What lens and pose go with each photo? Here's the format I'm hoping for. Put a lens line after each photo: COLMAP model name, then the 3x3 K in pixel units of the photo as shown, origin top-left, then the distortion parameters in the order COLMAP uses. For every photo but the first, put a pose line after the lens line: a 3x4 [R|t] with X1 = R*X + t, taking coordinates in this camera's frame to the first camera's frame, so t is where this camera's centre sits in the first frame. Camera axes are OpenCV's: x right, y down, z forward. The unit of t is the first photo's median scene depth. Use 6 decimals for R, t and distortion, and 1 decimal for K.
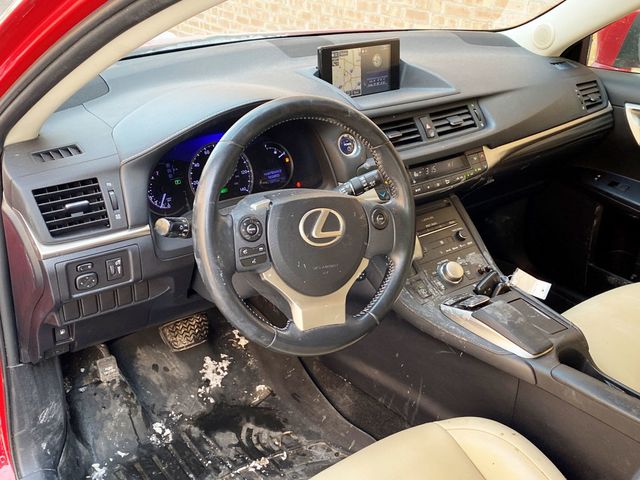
lens RADIAL K [[683.9, 0, 321.5], [0, 683.9, 277.2], [0, 0, 1]] dist [0.047490, 0.000000]
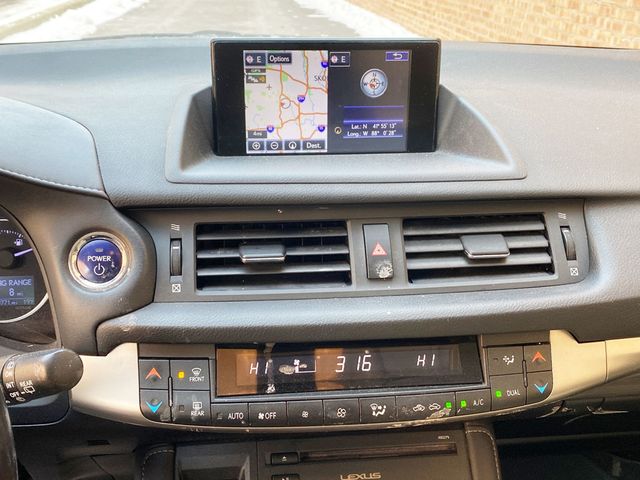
lens RADIAL K [[683.9, 0, 313.1], [0, 683.9, 262.4], [0, 0, 1]] dist [0.047490, 0.000000]
pose [[0.851039, 0.200911, -0.485147, 0.304629], [-0.242875, 0.969749, -0.024452, -0.191527], [0.465558, 0.138640, 0.874091, 0.641030]]
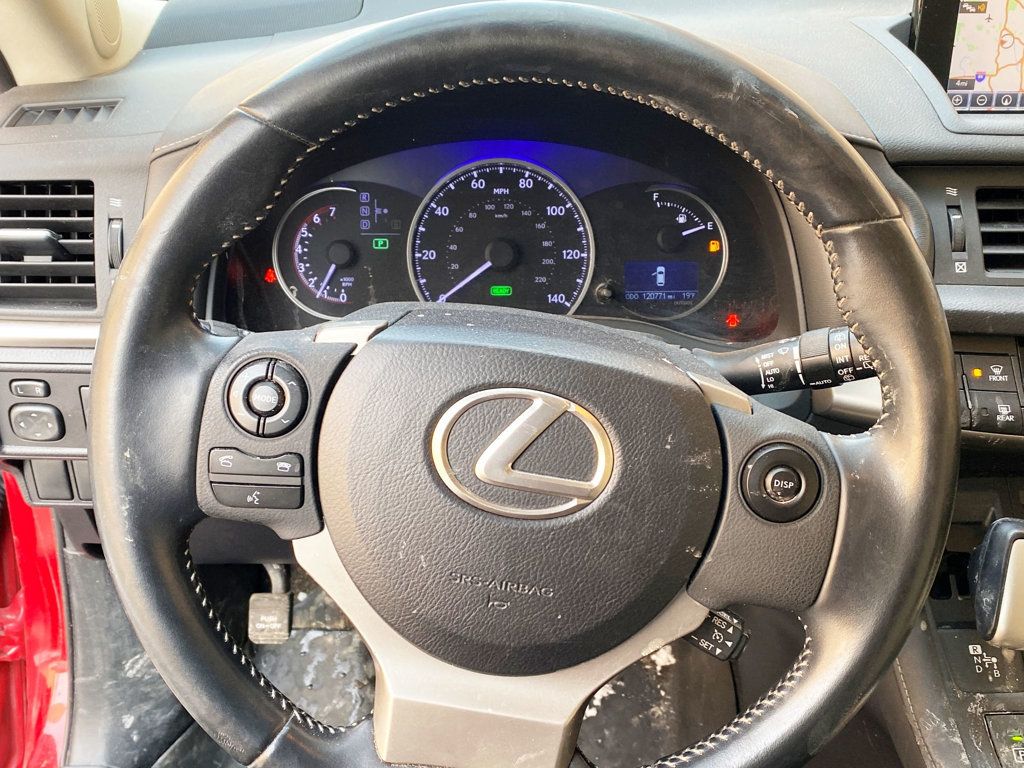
lens RADIAL K [[1094.2, 0, 500.9], [0, 1094.2, 399.0], [0, 0, 1]] dist [0.047490, 0.000000]
pose [[0.800930, 0.251147, -0.543541, 0.181676], [-0.271354, 0.961455, 0.044396, -0.084737], [0.533740, 0.111934, 0.838208, 0.439978]]
